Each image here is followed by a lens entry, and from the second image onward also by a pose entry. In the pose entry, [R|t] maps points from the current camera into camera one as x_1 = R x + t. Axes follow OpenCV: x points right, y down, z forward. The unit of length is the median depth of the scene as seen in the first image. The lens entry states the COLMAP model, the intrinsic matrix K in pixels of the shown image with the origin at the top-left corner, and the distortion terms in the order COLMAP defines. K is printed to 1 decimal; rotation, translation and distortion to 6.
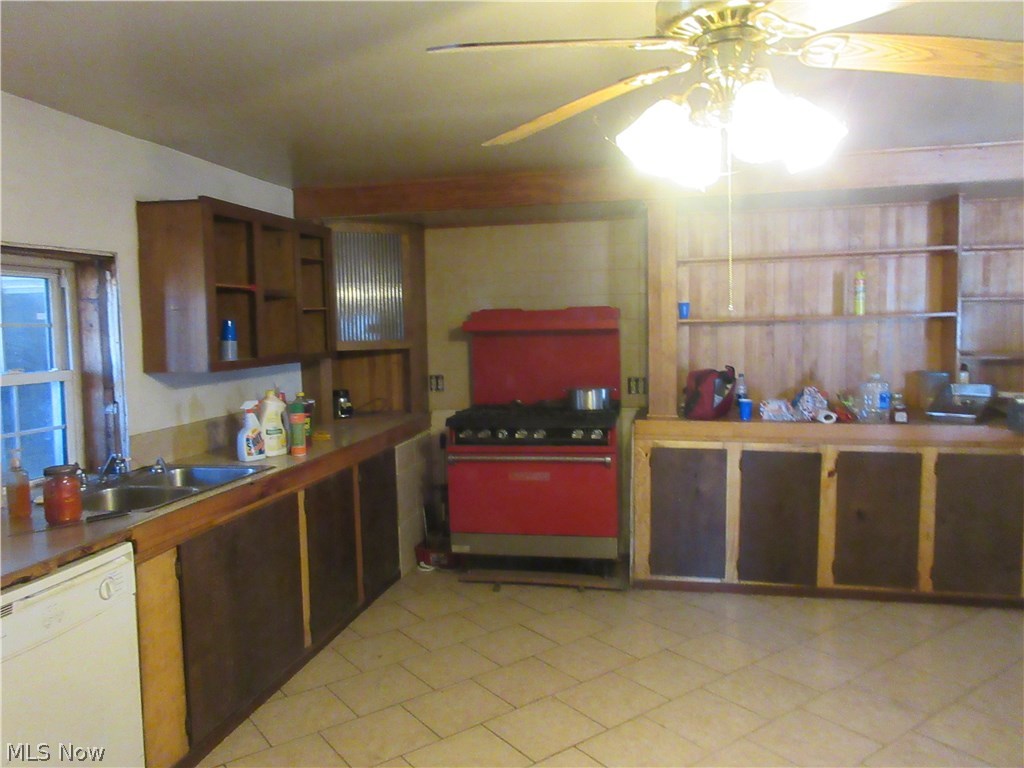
lens RADIAL K [[769.3, 0, 512.1], [0, 769.3, 385.5], [0, 0, 1]] dist [0.002849, 0.008869]
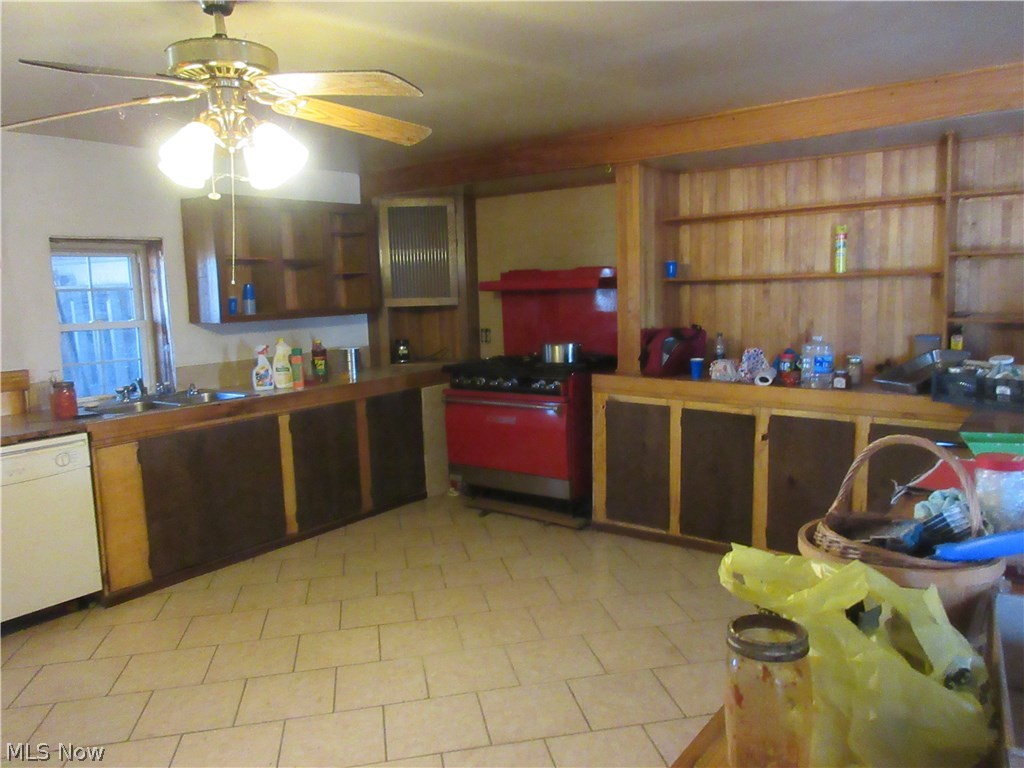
lens RADIAL K [[769.3, 0, 515.2], [0, 769.3, 381.3], [0, 0, 1]] dist [0.002849, 0.008869]
pose [[0.905579, 0.048160, -0.421435, 0.516238], [-0.024258, 0.997788, 0.061900, -0.008825], [0.423484, -0.045832, 0.904744, -0.015603]]
